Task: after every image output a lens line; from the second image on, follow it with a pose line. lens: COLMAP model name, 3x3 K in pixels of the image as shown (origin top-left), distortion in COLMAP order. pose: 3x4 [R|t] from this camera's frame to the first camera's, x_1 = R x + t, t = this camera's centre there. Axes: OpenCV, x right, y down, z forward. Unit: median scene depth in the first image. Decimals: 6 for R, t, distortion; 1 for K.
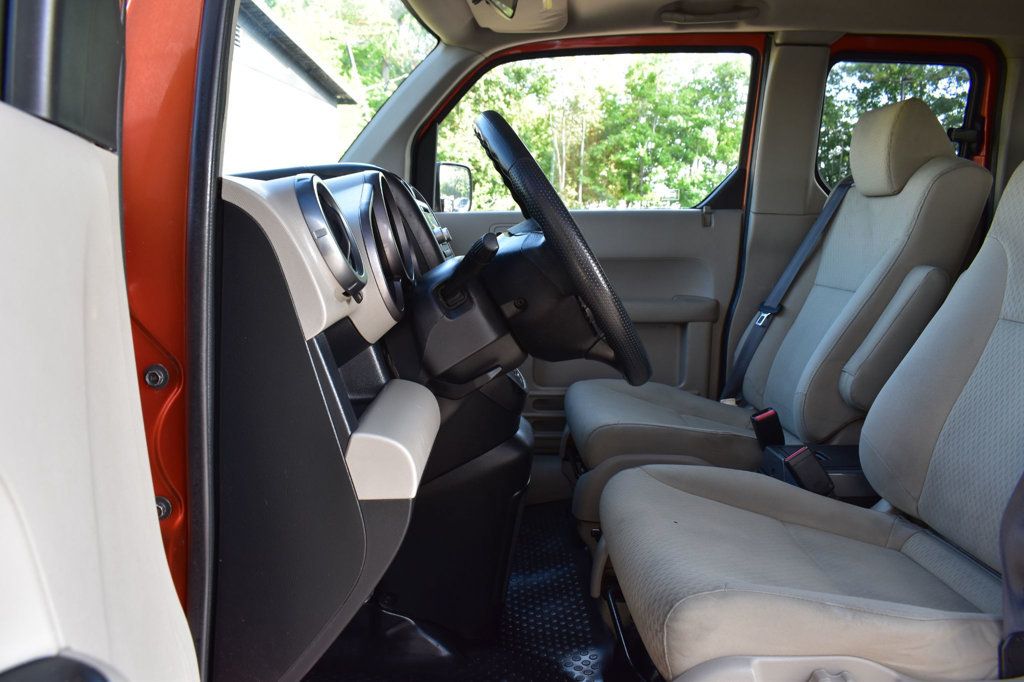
lens RADIAL K [[798.3, 0, 509.5], [0, 798.3, 344.2], [0, 0, 1]] dist [-0.105436, 0.030295]
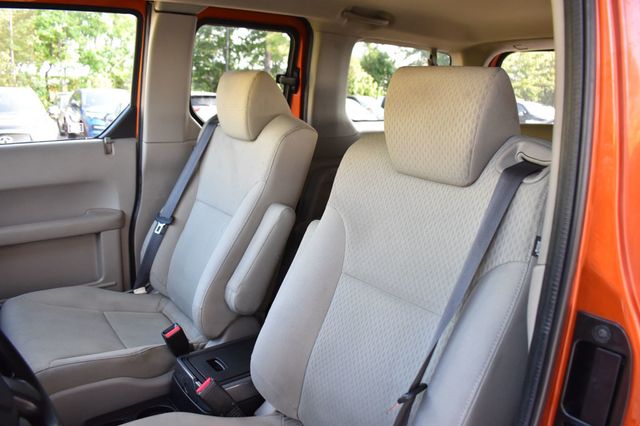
lens RADIAL K [[498.9, 0, 322.7], [0, 498.9, 215.2], [0, 0, 1]] dist [-0.105436, 0.030295]
pose [[0.800272, -0.122107, 0.587072, 0.054746], [0.049791, 0.989198, 0.137873, -0.140938], [-0.597566, -0.081105, 0.797707, 0.173892]]
